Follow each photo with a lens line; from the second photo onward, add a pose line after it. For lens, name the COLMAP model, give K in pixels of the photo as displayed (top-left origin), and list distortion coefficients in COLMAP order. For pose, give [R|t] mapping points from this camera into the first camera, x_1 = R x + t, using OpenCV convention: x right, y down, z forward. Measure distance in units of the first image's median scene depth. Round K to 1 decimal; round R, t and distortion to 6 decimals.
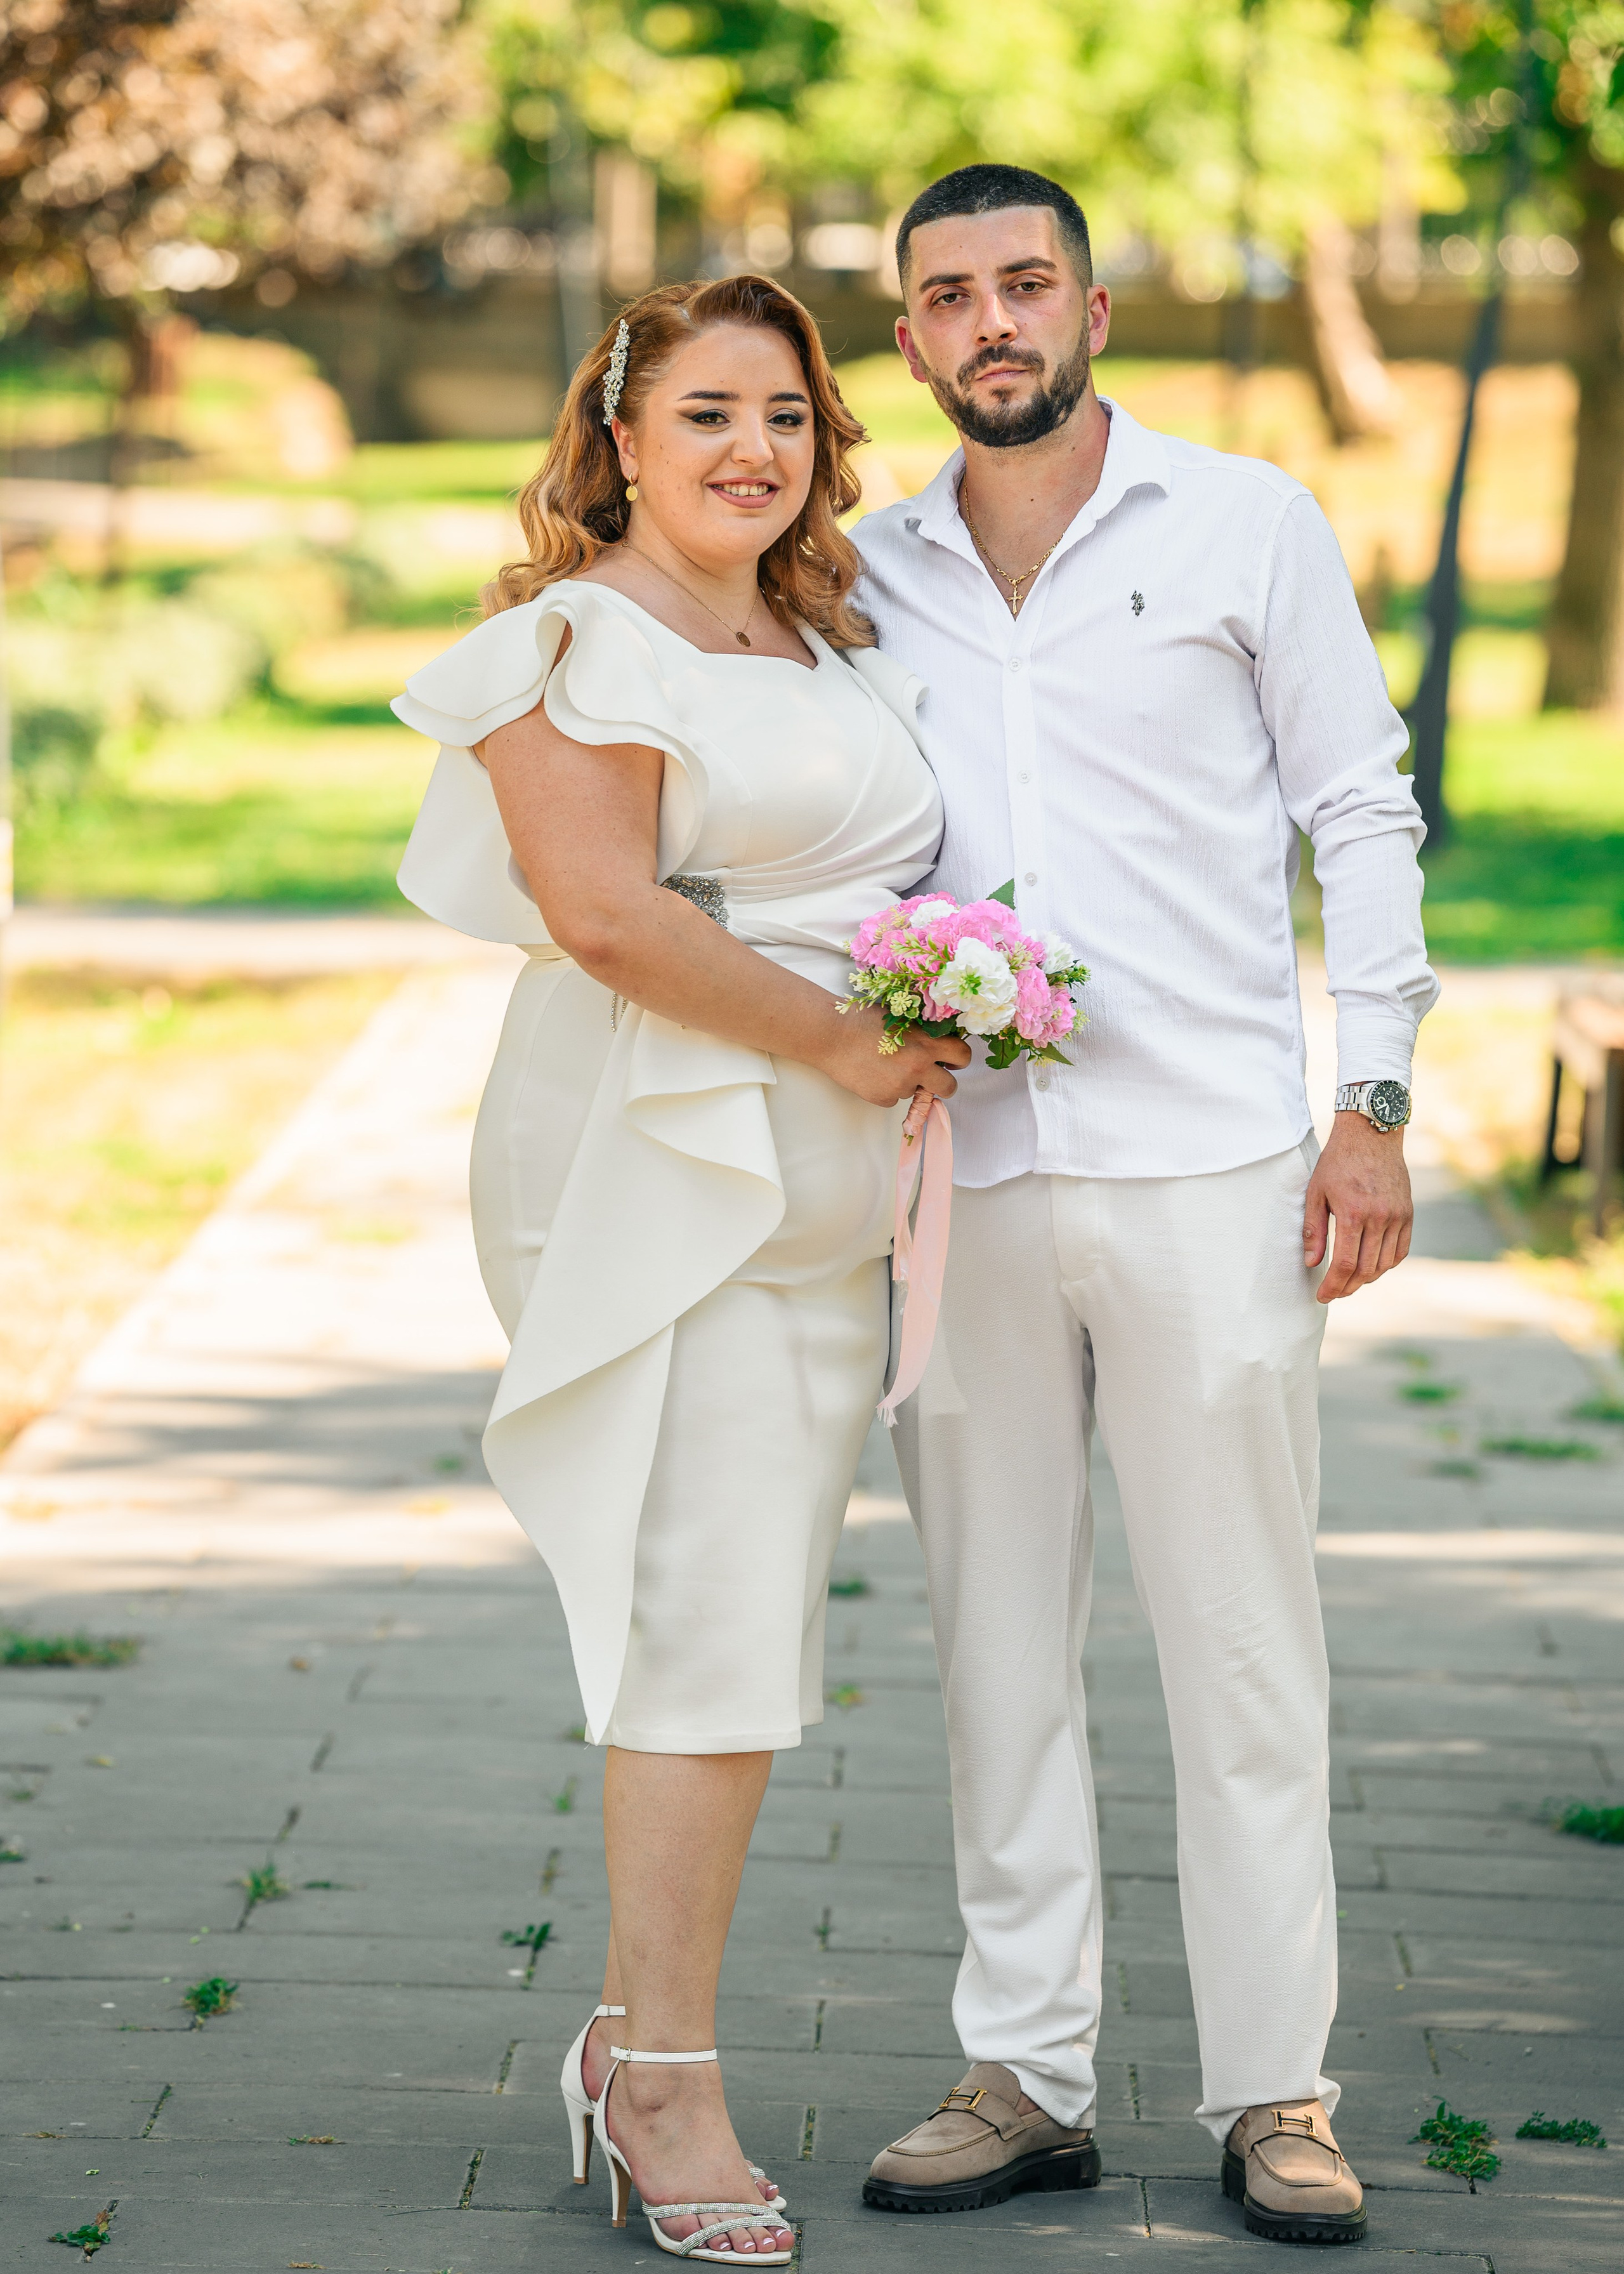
lens RADIAL K [[8646.4, 0, 805.3], [0, 8646.4, 1130.9], [0, 0, 1]] dist [1.084407, 0.000000]
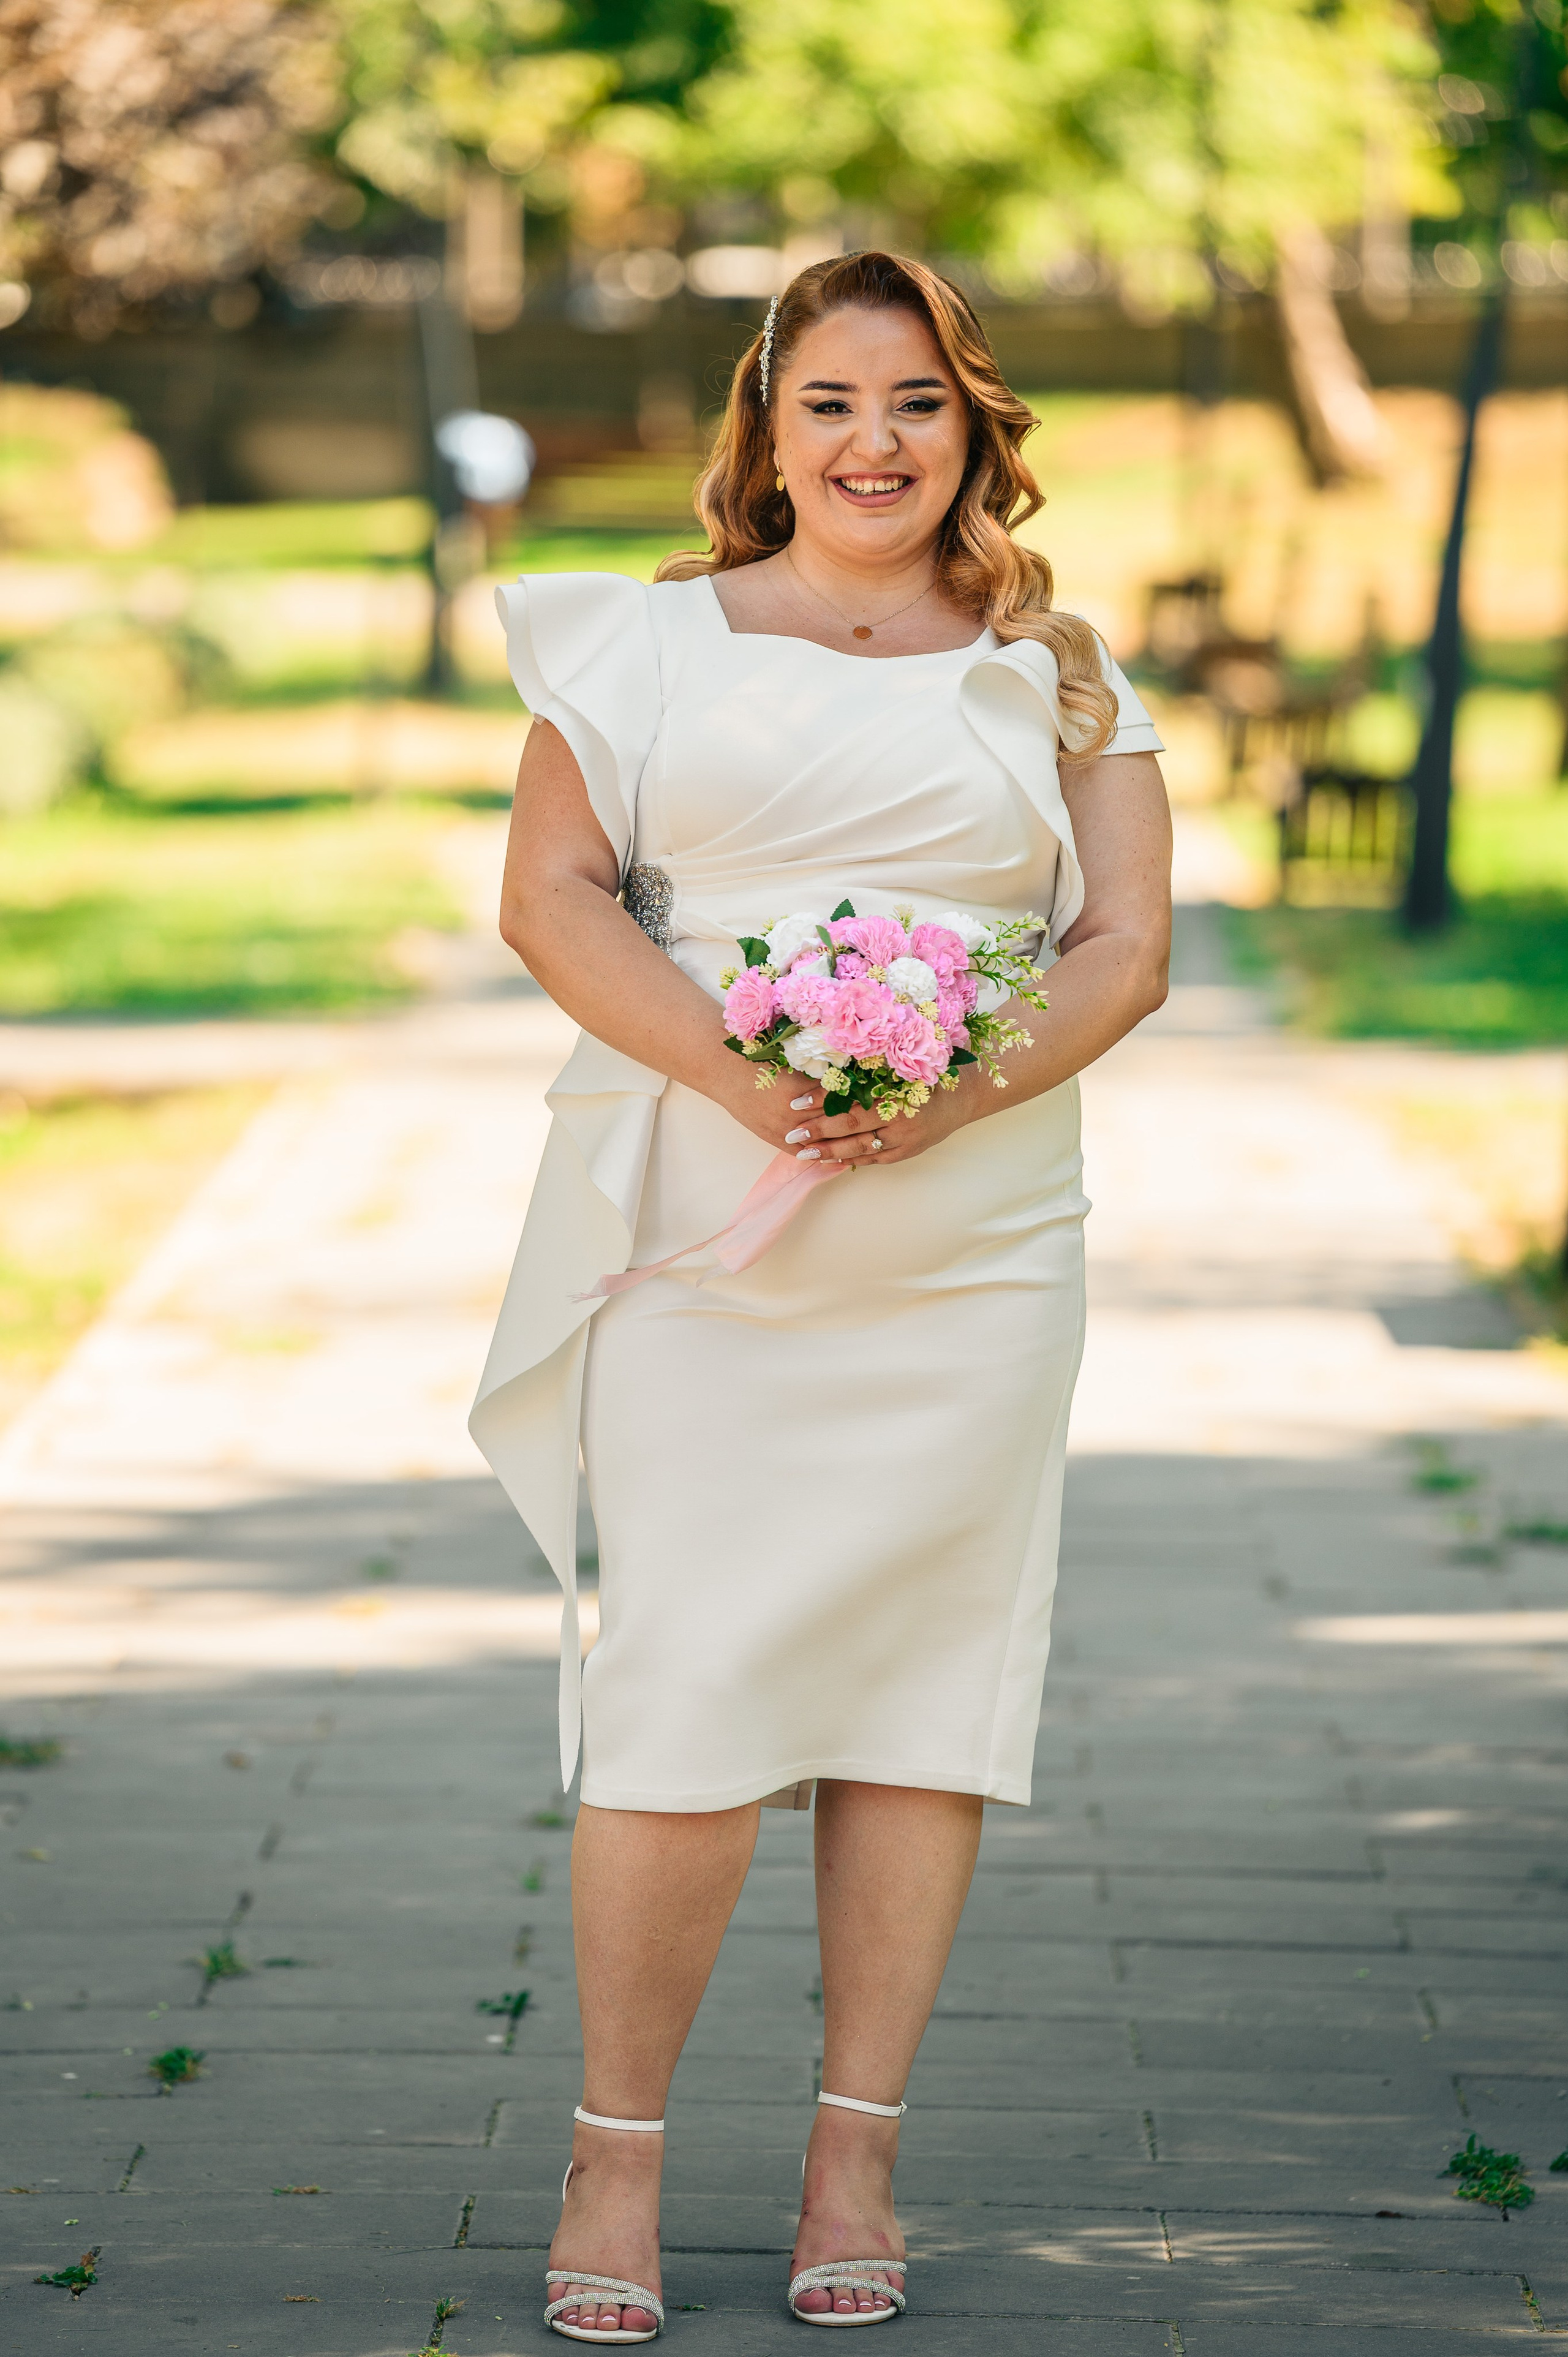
lens RADIAL K [[10490.8, 0, 796.6], [0, 10490.8, 1185.8], [0, 0, 1]] dist [1.660060, 0.000000]
pose [[0.999742, -0.020012, 0.010742, -0.007835], [0.020192, 0.999652, -0.016960, 0.017152], [-0.010399, 0.017172, 0.999798, -0.111141]]
